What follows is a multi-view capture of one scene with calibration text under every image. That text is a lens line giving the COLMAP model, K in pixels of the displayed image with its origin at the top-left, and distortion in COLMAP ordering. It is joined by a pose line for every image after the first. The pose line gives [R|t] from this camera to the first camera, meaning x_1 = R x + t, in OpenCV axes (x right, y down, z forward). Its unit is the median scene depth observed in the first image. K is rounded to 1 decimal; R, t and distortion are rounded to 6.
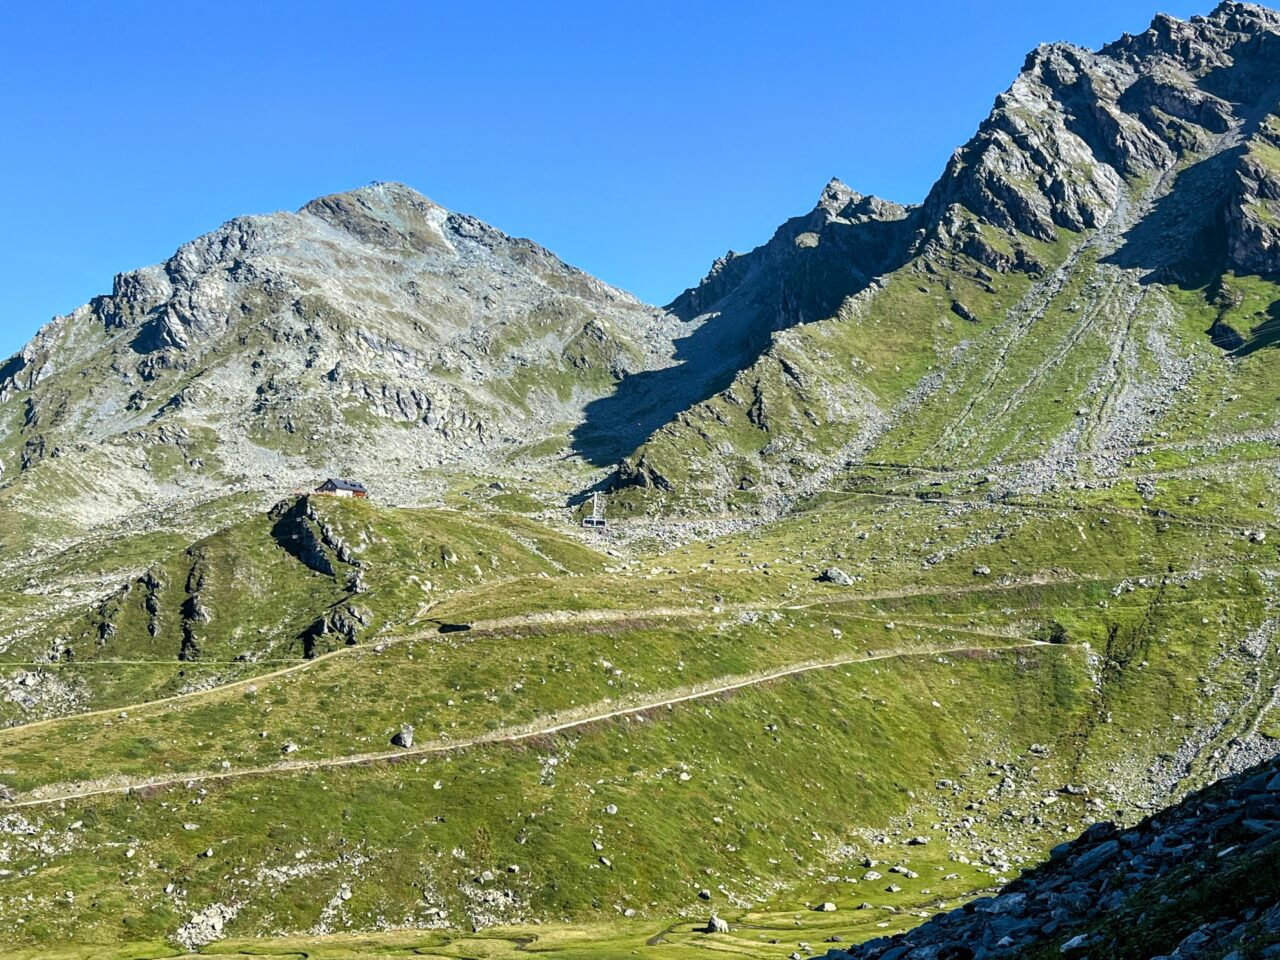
lens RADIAL K [[1603.6, 0, 637.2], [0, 1603.6, 482.0], [0, 0, 1]] dist [0.042727, 0.000000]
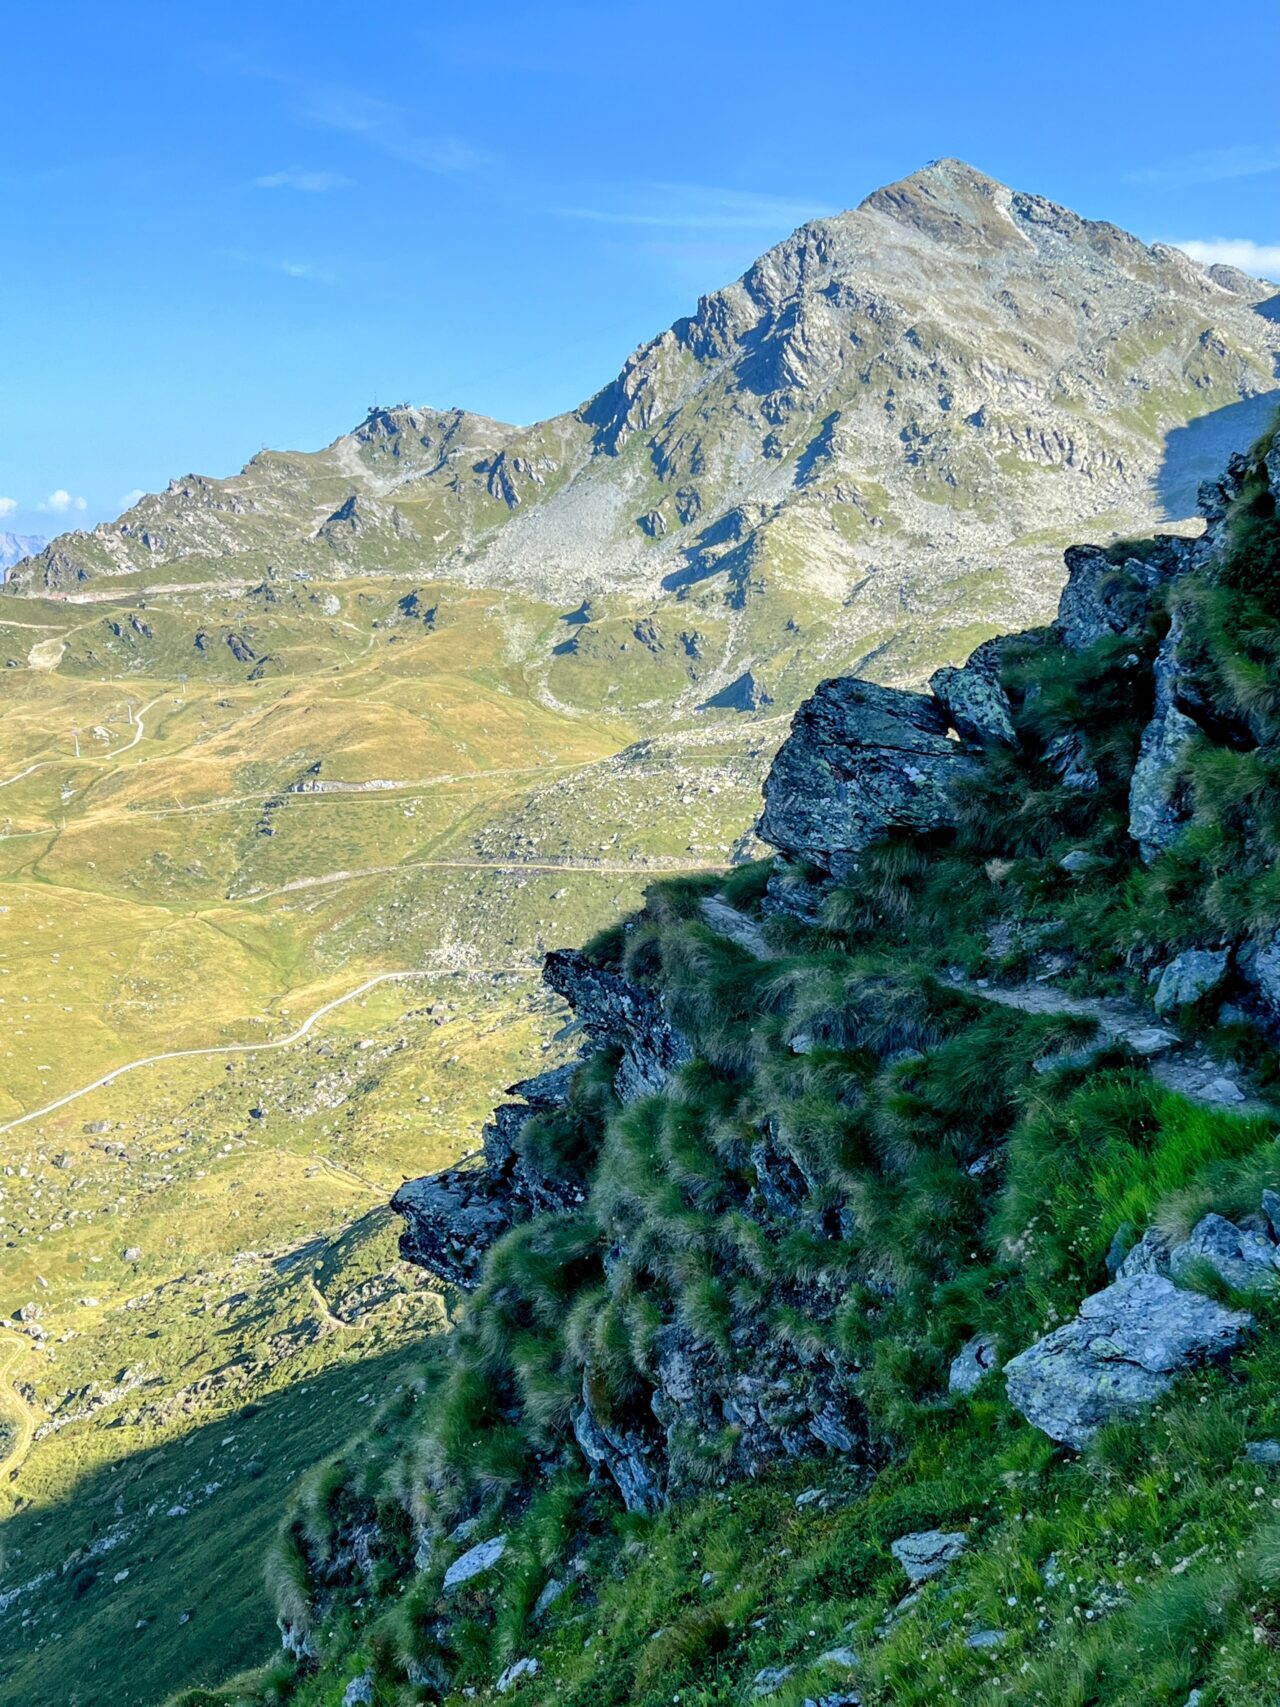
lens RADIAL K [[2012.9, 0, 597.9], [0, 2012.9, 903.5], [0, 0, 1]] dist [0.065035, 0.000000]
pose [[0.988029, 0.005614, -0.154167, -0.247893], [0.034868, 0.965350, 0.258618, -0.120805], [0.150277, -0.260898, 0.953598, -0.381495]]
